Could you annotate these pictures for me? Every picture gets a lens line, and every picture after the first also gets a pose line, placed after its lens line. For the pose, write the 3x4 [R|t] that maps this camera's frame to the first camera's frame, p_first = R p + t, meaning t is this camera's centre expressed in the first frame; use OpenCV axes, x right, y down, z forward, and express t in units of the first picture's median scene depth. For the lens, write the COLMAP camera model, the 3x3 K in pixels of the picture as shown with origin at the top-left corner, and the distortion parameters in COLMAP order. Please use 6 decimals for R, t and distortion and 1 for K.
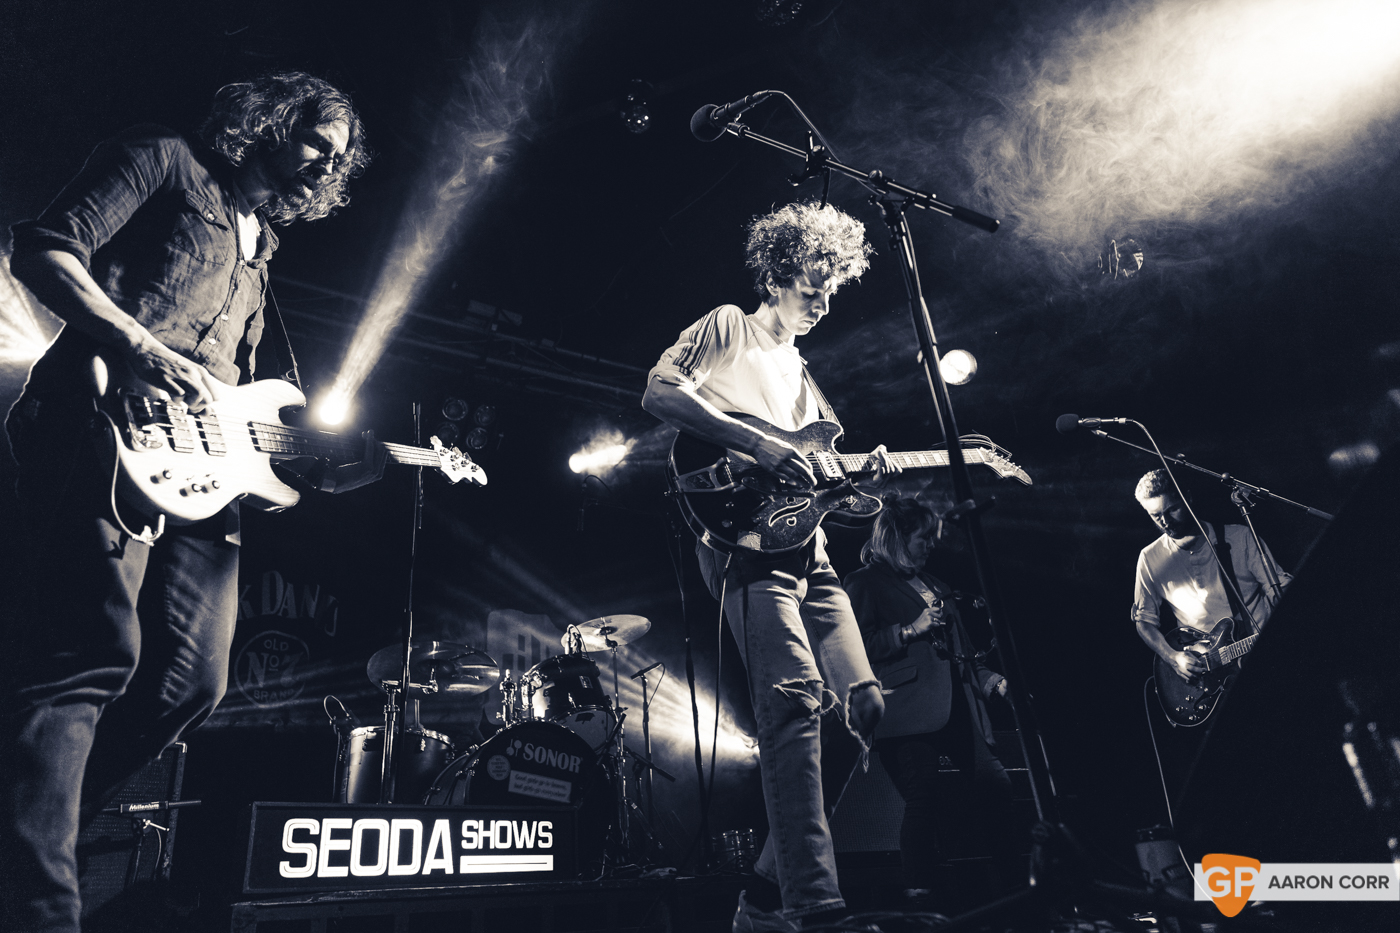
lens RADIAL K [[952.7, 0, 682.3], [0, 952.7, 458.4], [0, 0, 1]] dist [0.007309, 0.004814]
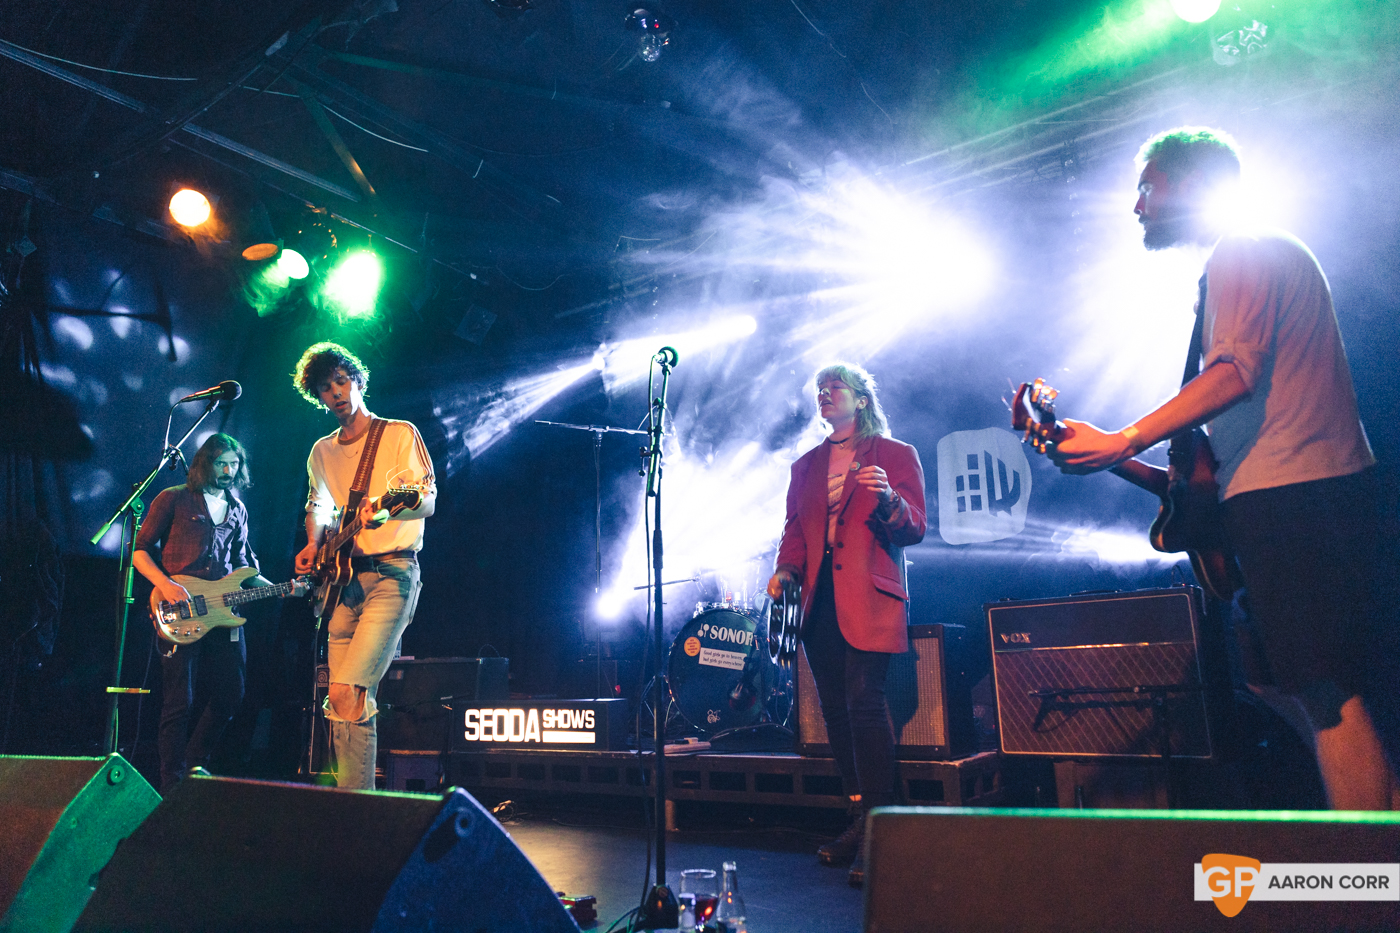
lens RADIAL K [[970.7, 0, 699.3], [0, 970.7, 436.7], [0, 0, 1]] dist [0.000081, 0.004299]
pose [[0.389032, -0.147960, -0.909265, 1.393265], [0.420335, 0.906794, 0.032284, 0.021079], [0.819739, -0.394755, 0.414965, 0.708055]]
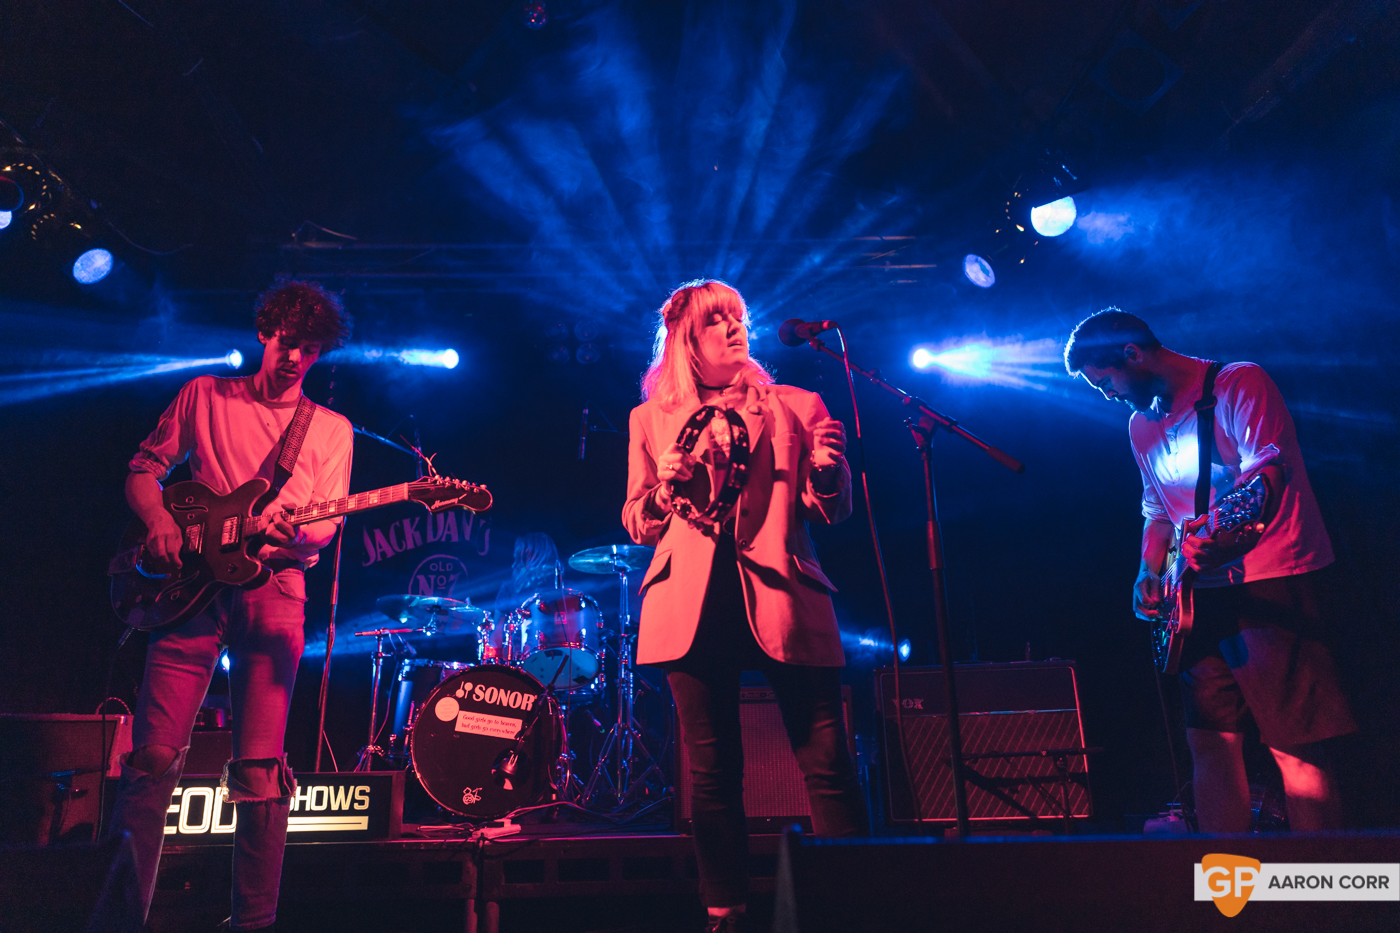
lens RADIAL K [[952.7, 0, 682.3], [0, 952.7, 458.4], [0, 0, 1]] dist [0.007309, 0.004814]
pose [[0.846061, -0.096498, -0.524280, 0.811767], [0.198075, 0.969976, 0.141113, -0.071903], [0.494922, -0.223236, 0.839773, 0.352294]]
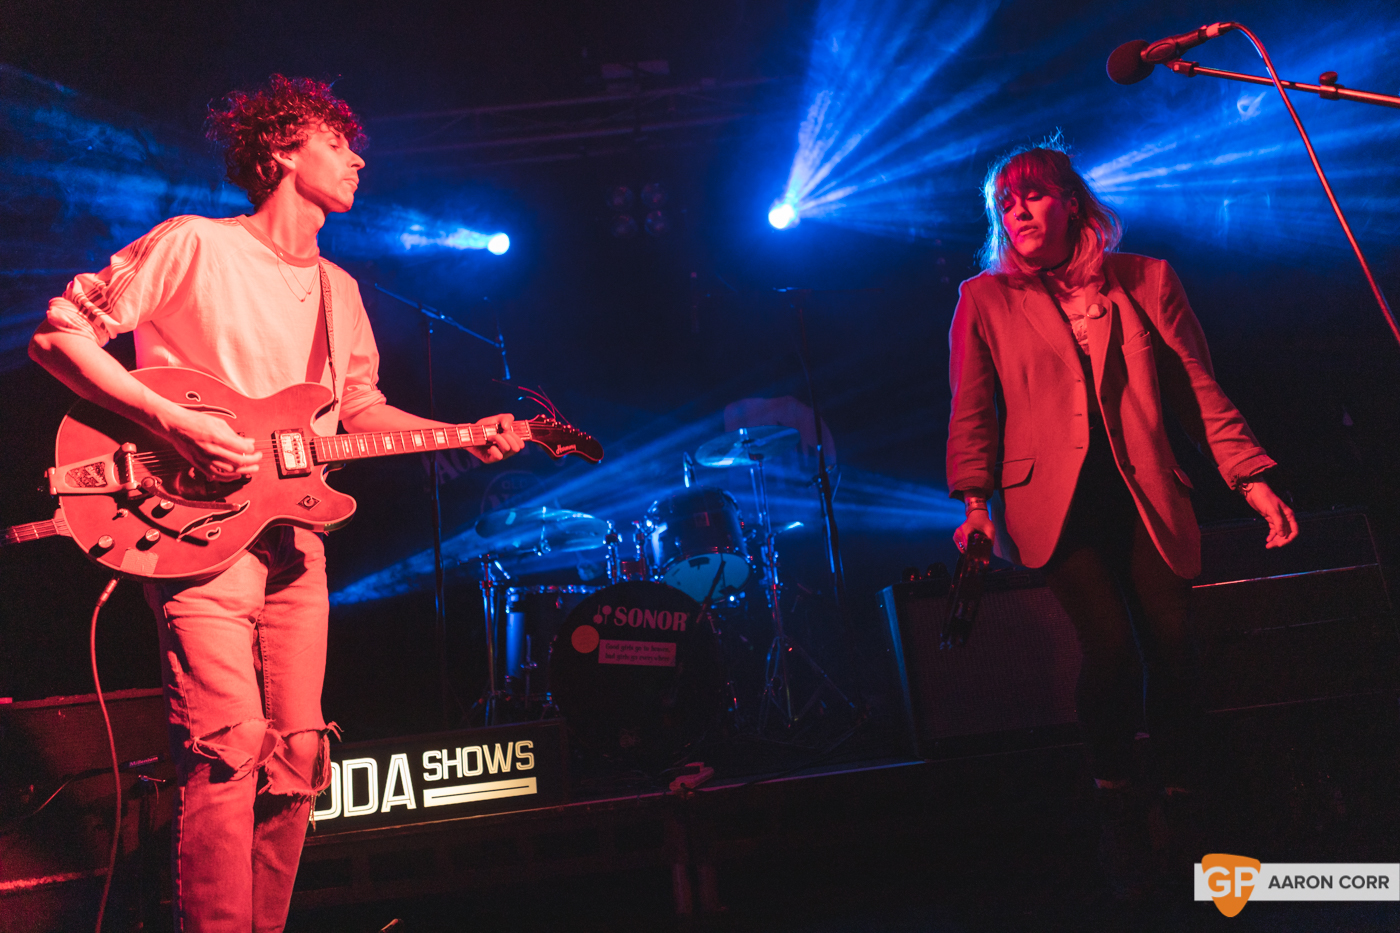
lens RADIAL K [[970.7, 0, 699.3], [0, 970.7, 436.7], [0, 0, 1]] dist [0.000081, 0.004299]
pose [[0.846542, -0.141940, -0.513049, 0.513475], [0.284316, 0.935370, 0.210348, -0.027220], [0.450034, -0.323937, 0.832186, 0.430045]]
